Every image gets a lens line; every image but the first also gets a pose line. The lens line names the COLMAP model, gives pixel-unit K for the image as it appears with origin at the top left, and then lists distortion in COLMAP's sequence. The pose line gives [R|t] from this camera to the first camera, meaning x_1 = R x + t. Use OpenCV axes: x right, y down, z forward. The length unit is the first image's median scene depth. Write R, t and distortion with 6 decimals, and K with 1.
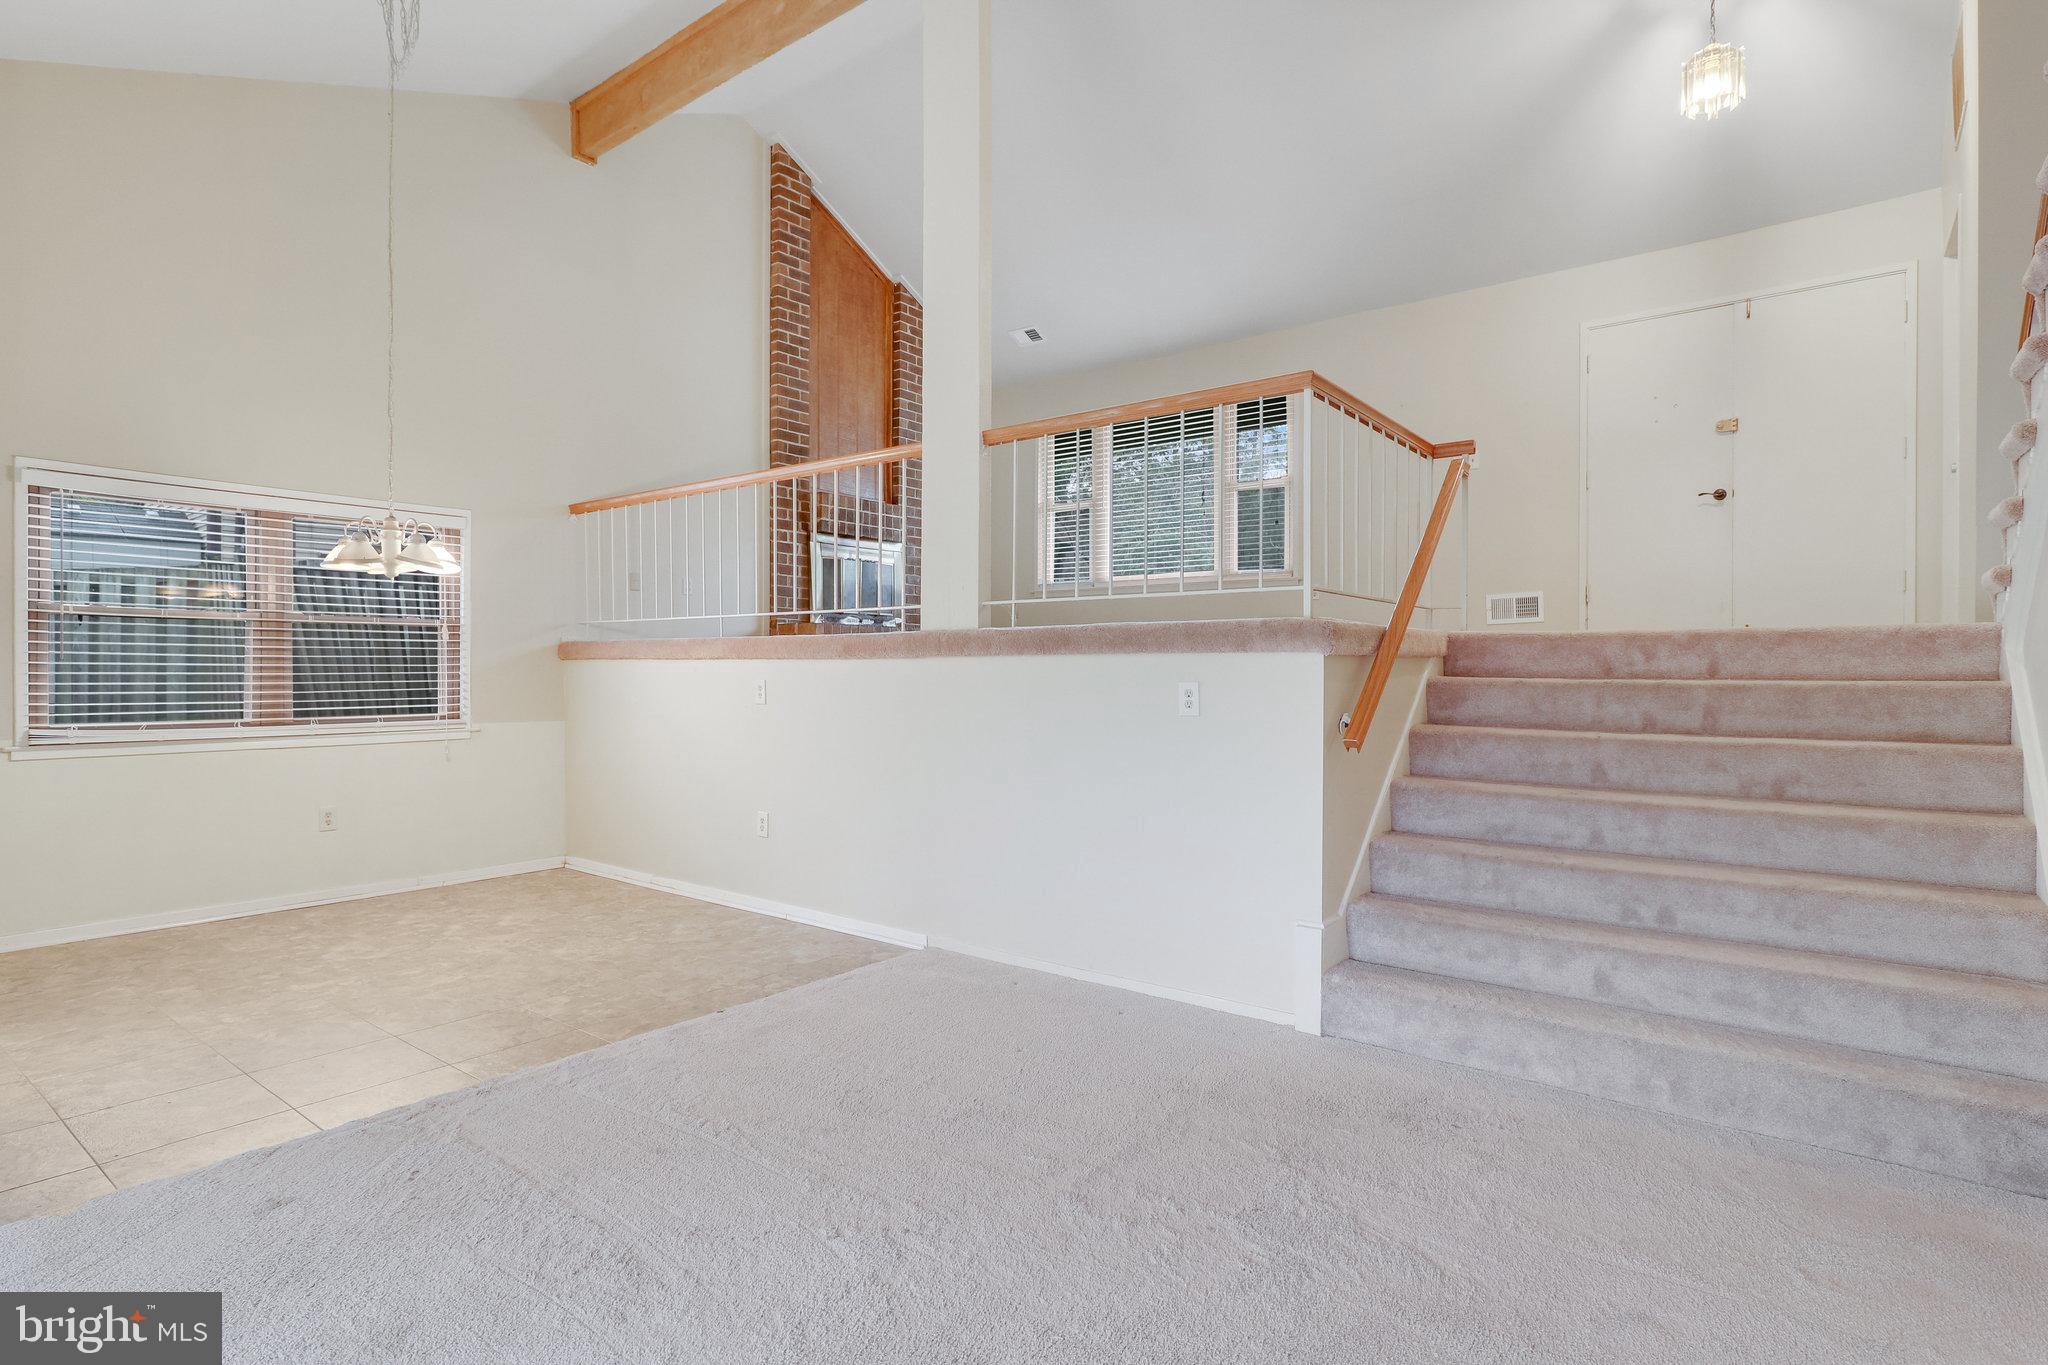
lens RADIAL K [[1032.5, 0, 1030.2], [0, 1032.5, 669.3], [0, 0, 1]] dist [0.001680, -0.000758]
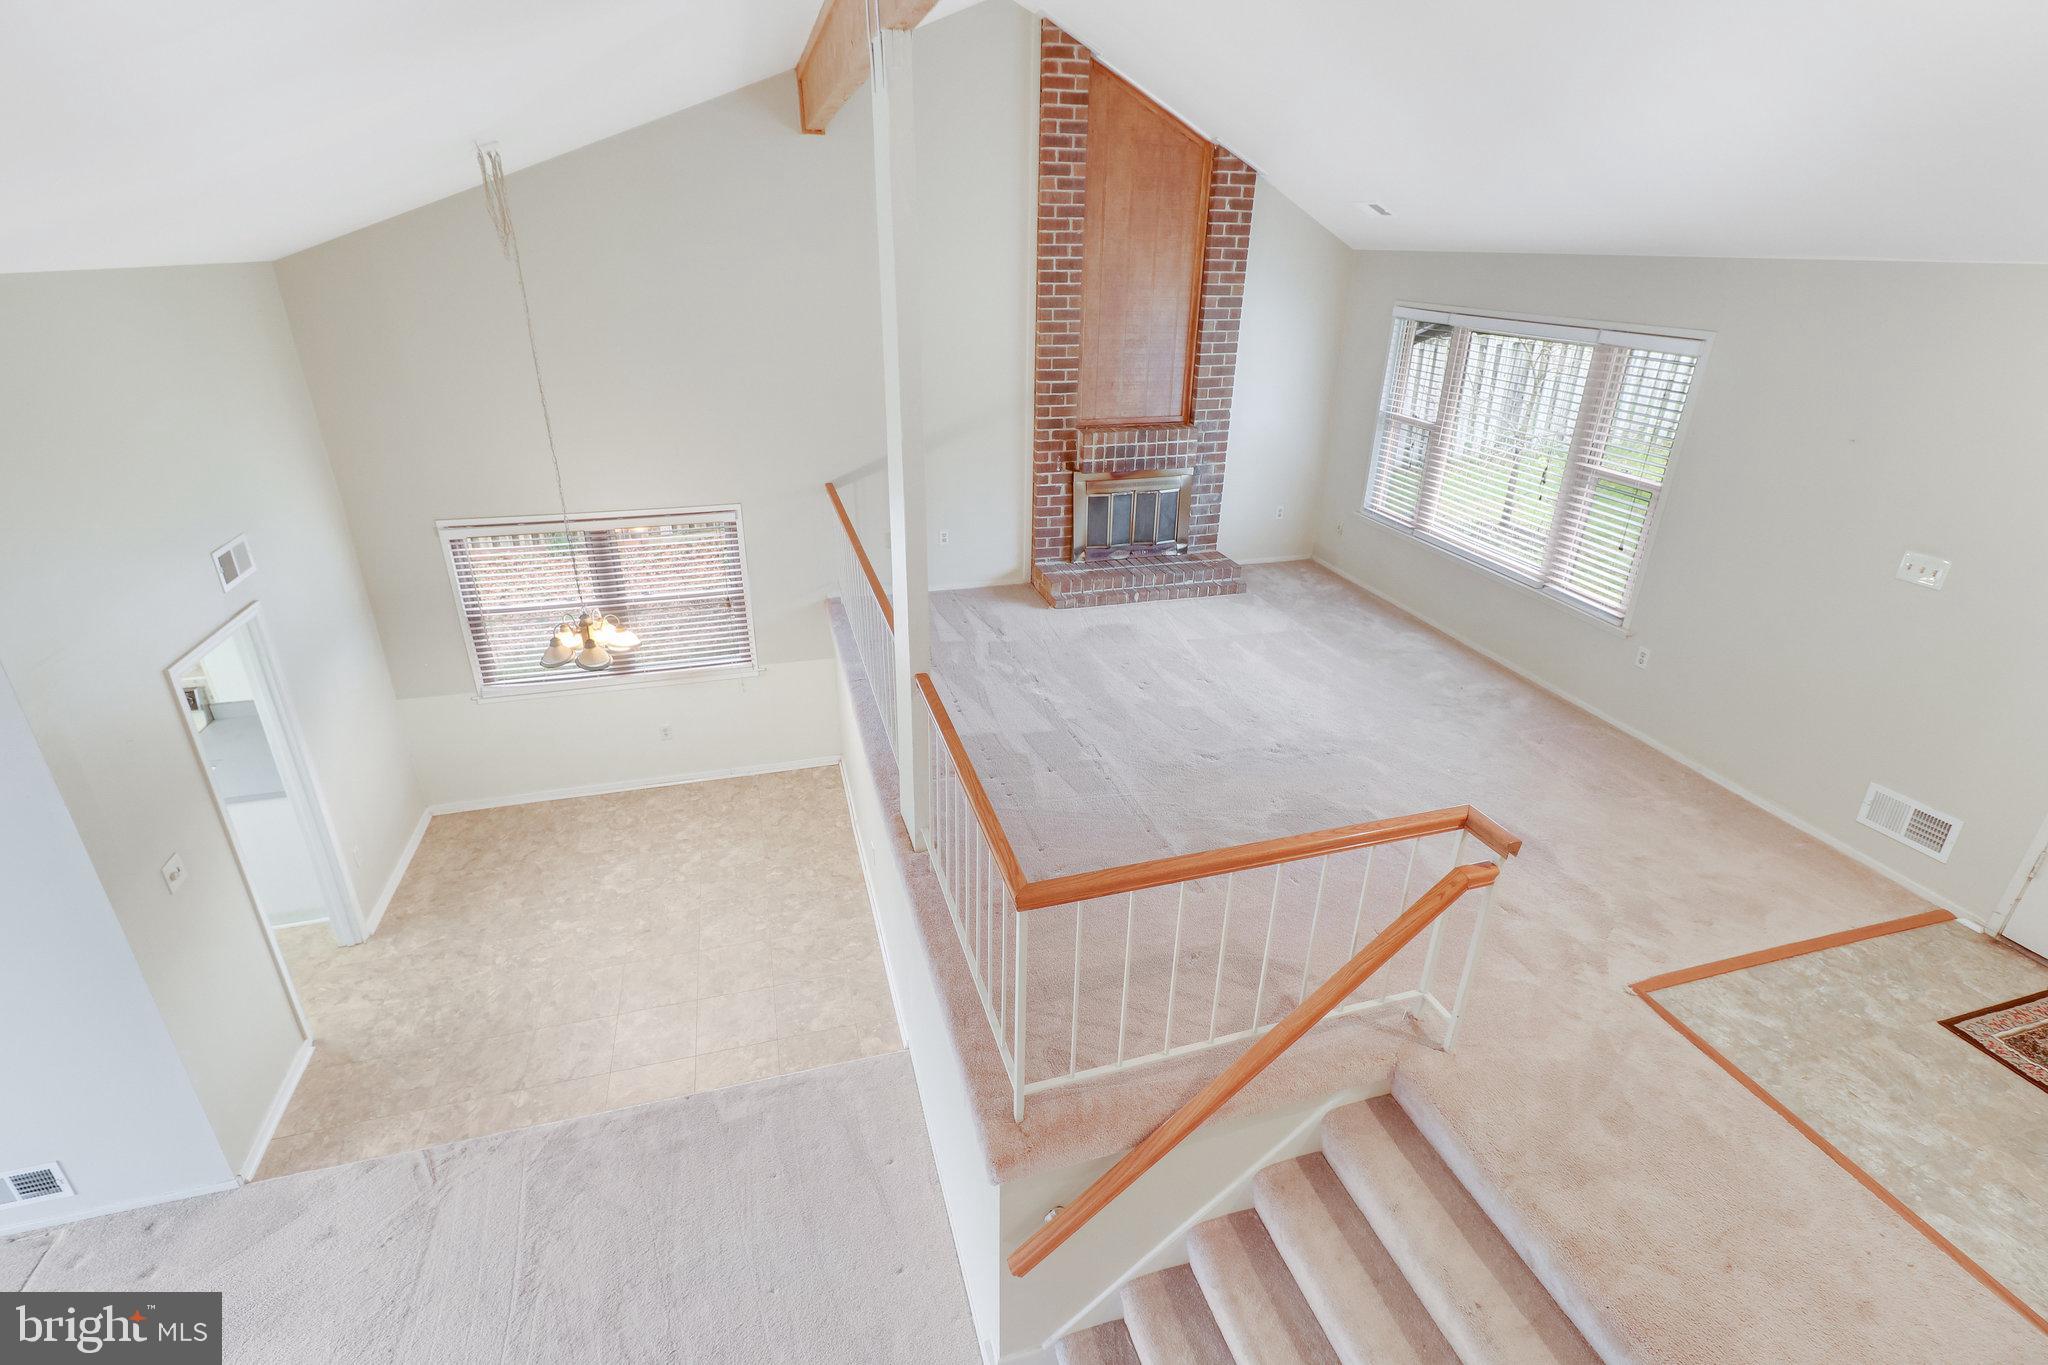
lens RADIAL K [[955.3, 0, 1021.5], [0, 955.3, 664.0], [0, 0, 1]] dist [0.008532, -0.002344]
pose [[0.807659, 0.247296, -0.535286, 0.287084], [-0.010794, 0.913852, 0.405904, -0.343592], [0.589551, -0.322054, 0.740750, 0.239903]]
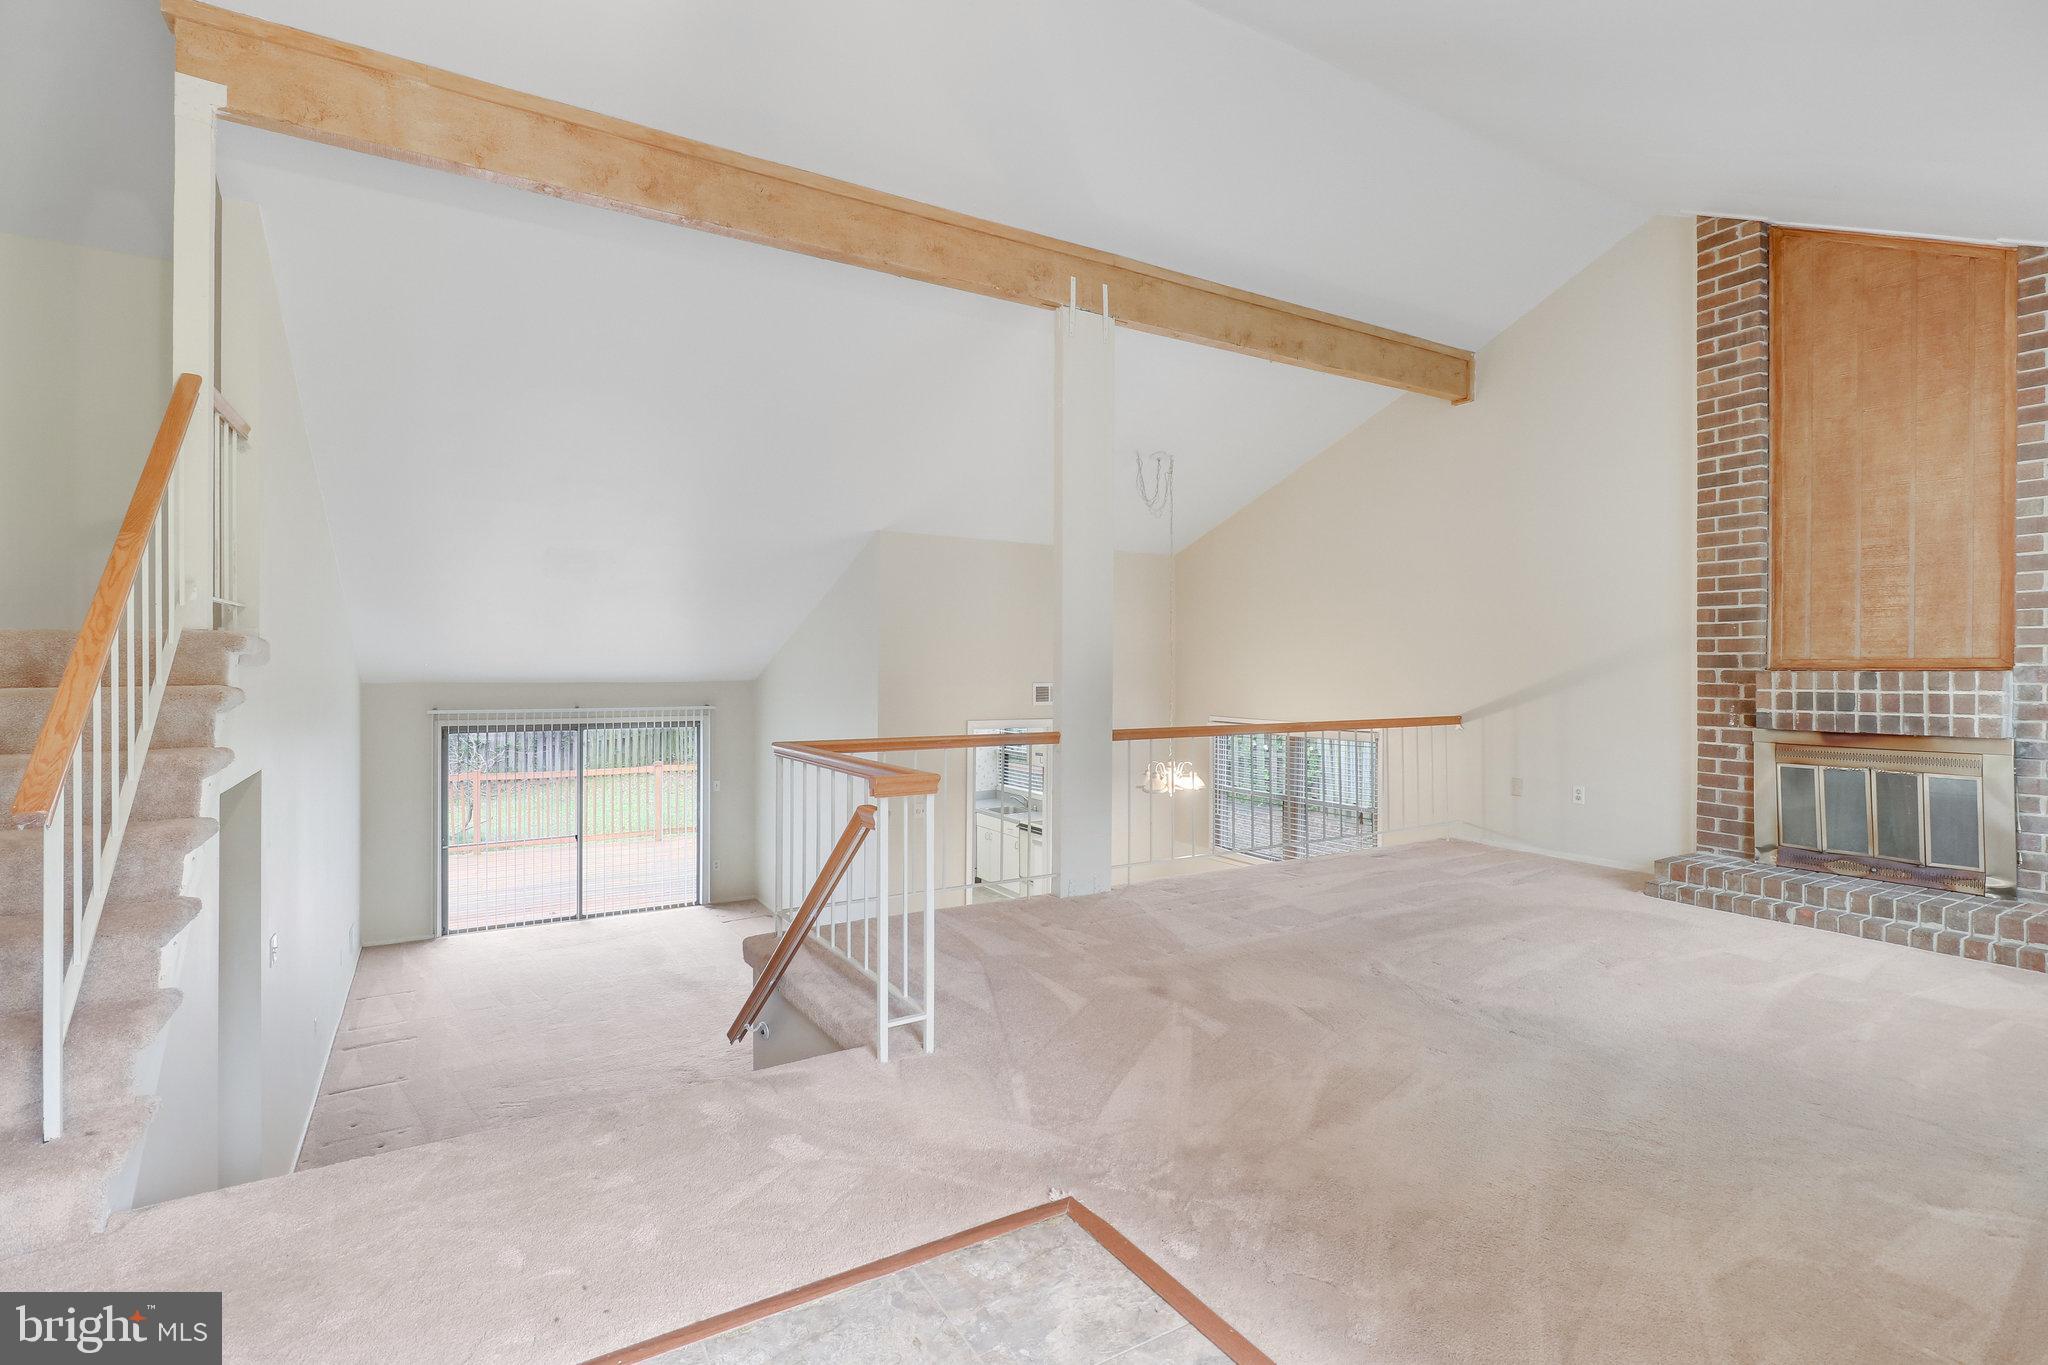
lens RADIAL K [[955.3, 0, 1014.9], [0, 955.3, 668.1], [0, 0, 1]] dist [0.008532, -0.002344]
pose [[-0.365743, -0.004214, -0.930706, 0.586228], [-0.003260, 0.999989, -0.003246, -0.174060], [0.930710, 0.001846, -0.365753, 0.790450]]
